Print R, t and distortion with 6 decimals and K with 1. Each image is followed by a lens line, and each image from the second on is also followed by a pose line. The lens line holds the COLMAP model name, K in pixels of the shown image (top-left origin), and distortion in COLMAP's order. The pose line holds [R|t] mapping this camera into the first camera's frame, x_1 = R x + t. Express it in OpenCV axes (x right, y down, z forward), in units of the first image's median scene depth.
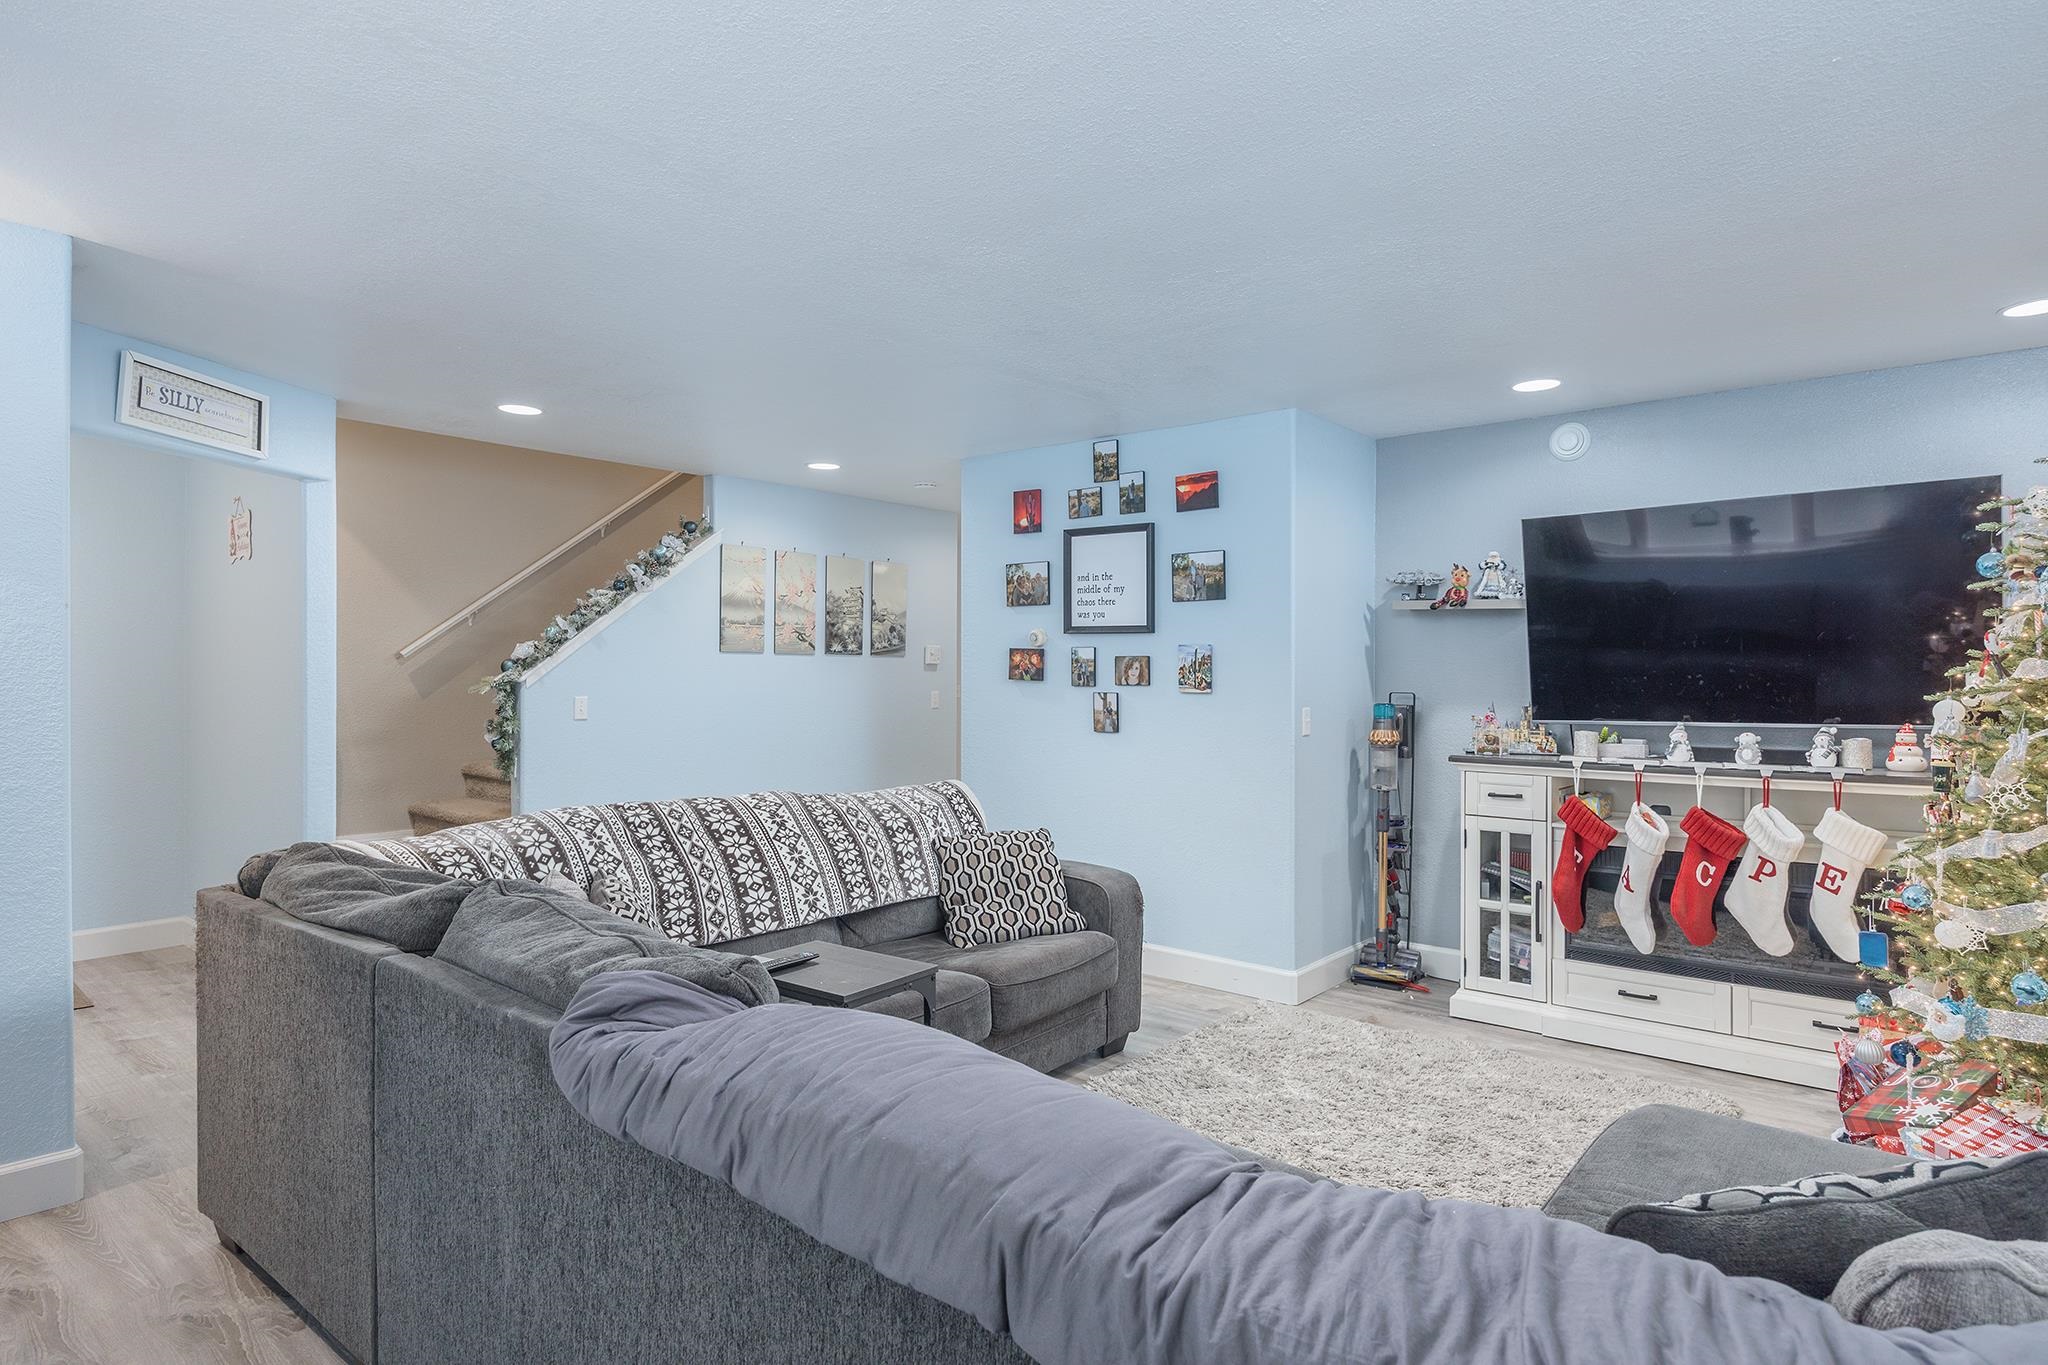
lens RADIAL K [[1137.3, 0, 1022.2], [0, 1137.3, 683.2], [0, 0, 1]] dist [0.006901, 0.001276]
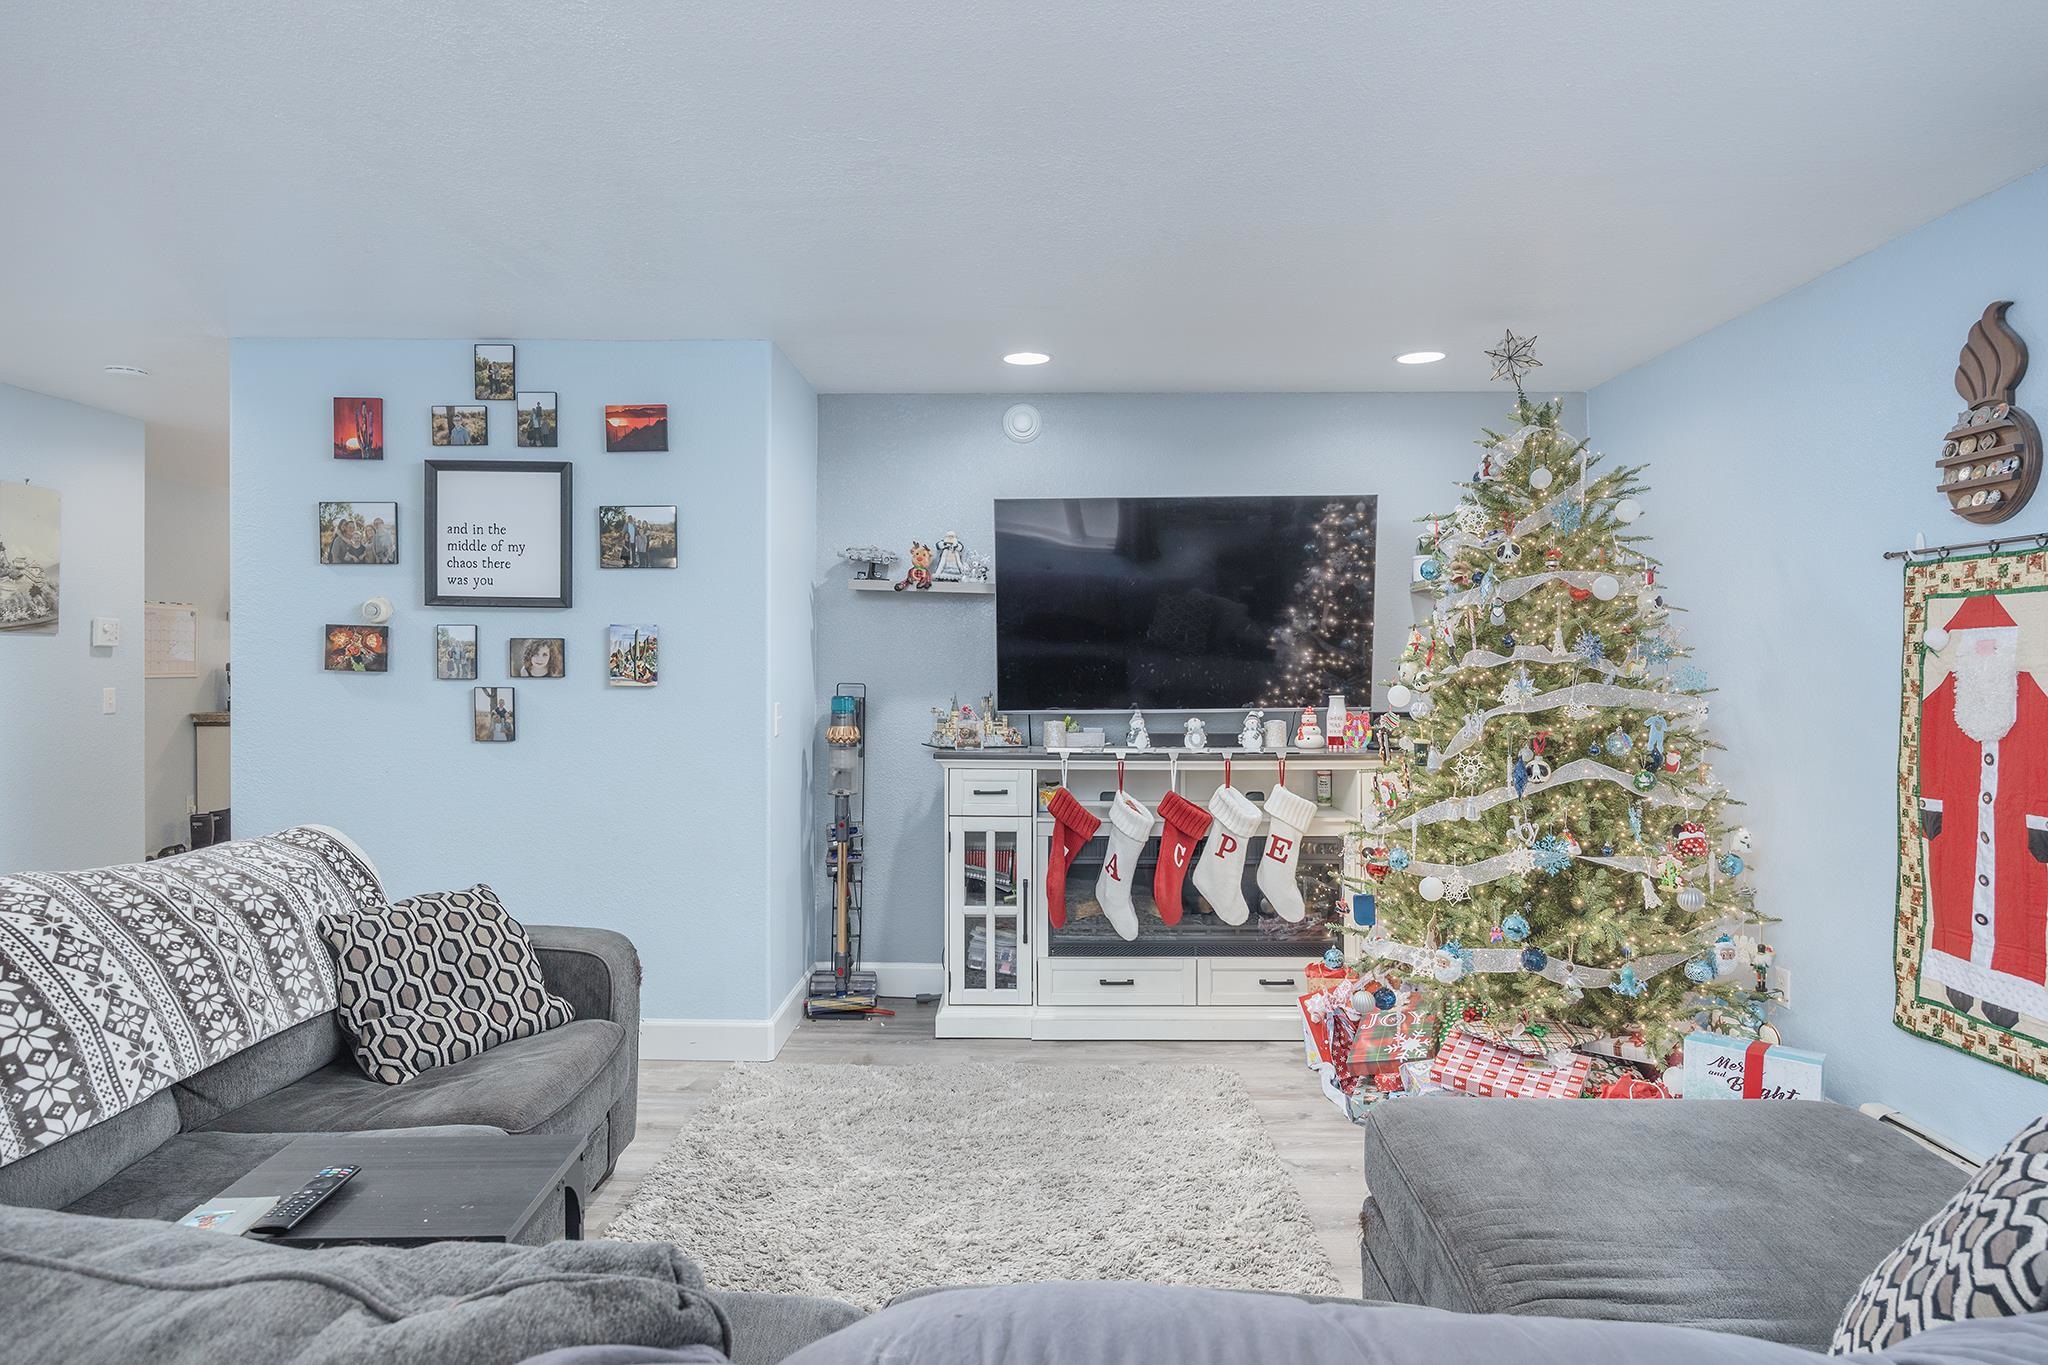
lens RADIAL K [[1221.1, 0, 1022.8], [0, 1221.1, 676.1], [0, 0, 1]] dist [0.002655, 0.002177]
pose [[0.775758, -0.006796, 0.630994, -0.192445], [0.004288, 0.999976, 0.005499, -0.002396], [-0.631016, -0.001561, 0.775768, 0.206726]]
